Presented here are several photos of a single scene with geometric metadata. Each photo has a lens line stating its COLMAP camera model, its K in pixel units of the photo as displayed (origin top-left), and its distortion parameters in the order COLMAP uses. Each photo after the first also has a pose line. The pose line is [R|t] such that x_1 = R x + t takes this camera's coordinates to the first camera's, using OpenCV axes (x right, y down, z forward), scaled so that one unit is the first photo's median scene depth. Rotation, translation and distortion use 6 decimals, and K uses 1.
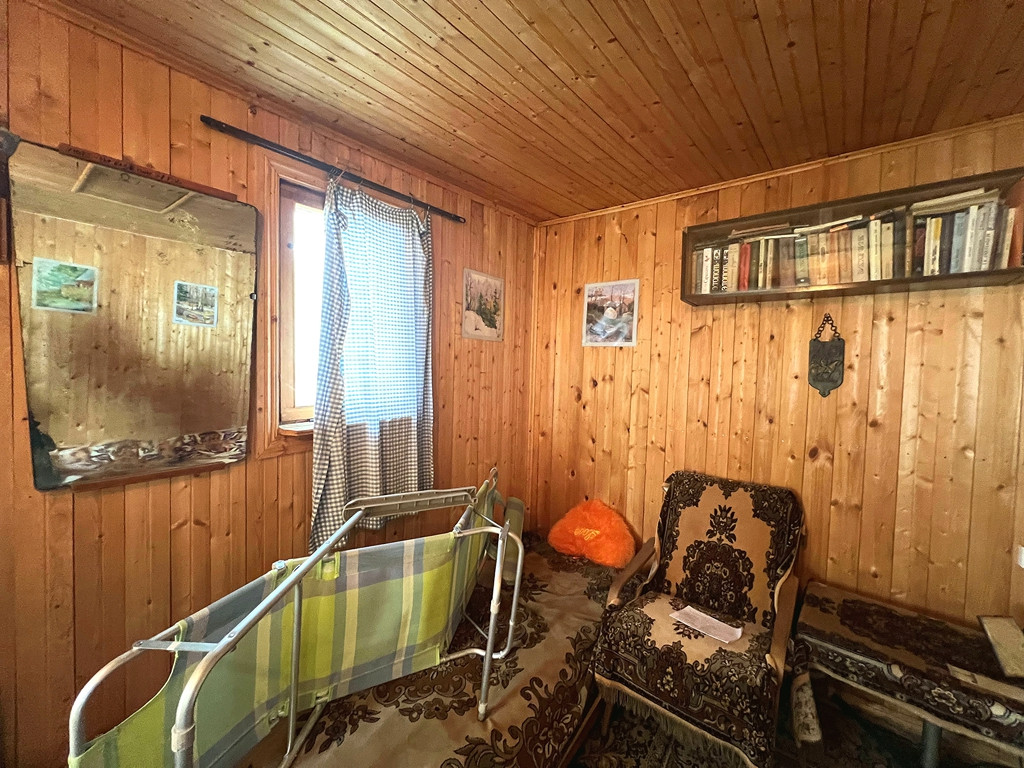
lens RADIAL K [[411.1, 0, 509.7], [0, 411.1, 381.6], [0, 0, 1]] dist [-0.000182, 0.000136]
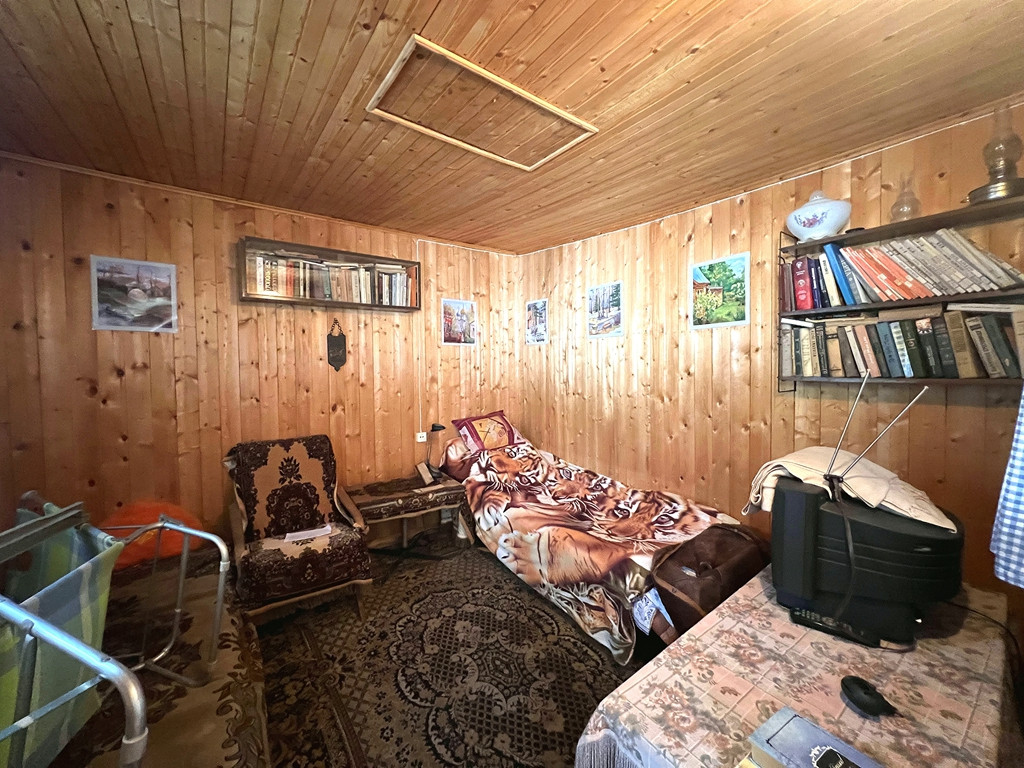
lens RADIAL K [[411.1, 0, 509.7], [0, 411.1, 381.6], [0, 0, 1]] dist [-0.000182, 0.000136]
pose [[0.253973, -0.075905, 0.964228, -0.584729], [0.041839, 0.996845, 0.067452, -0.001757], [-0.966306, 0.023211, 0.256347, -0.041837]]
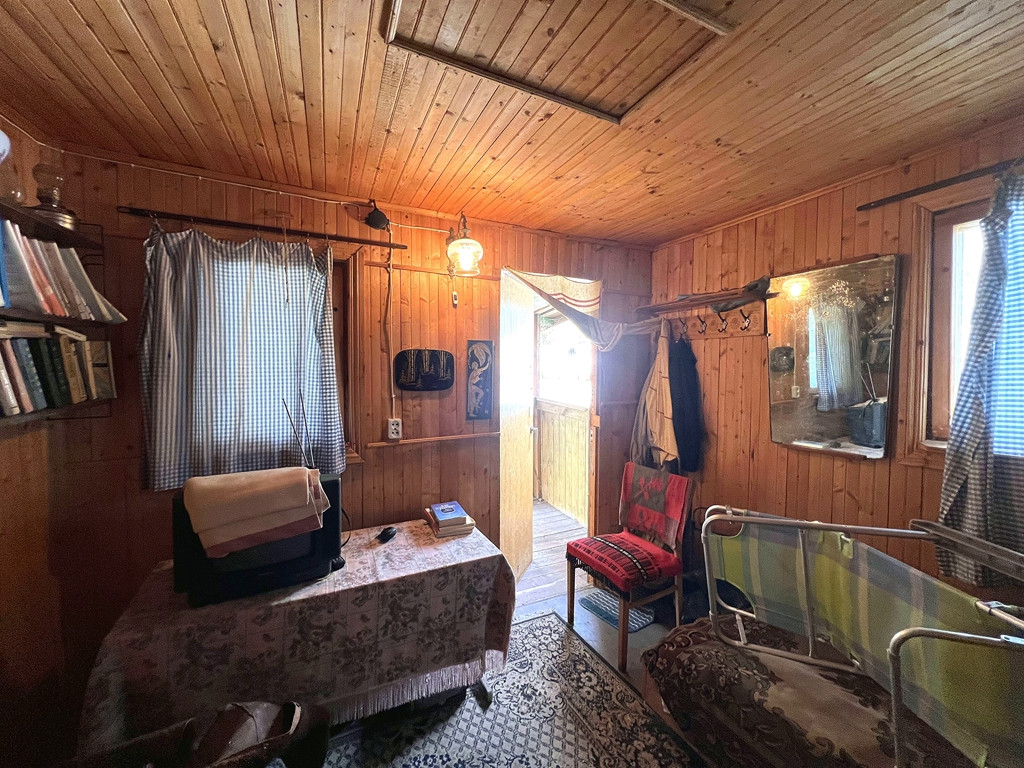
lens RADIAL K [[411.1, 0, 509.7], [0, 411.1, 381.6], [0, 0, 1]] dist [-0.000182, 0.000136]
pose [[-0.435983, 0.003177, -0.899949, 0.755314], [-0.046250, 0.998593, 0.025931, -0.019665], [0.898765, 0.052928, -0.435223, 0.407184]]
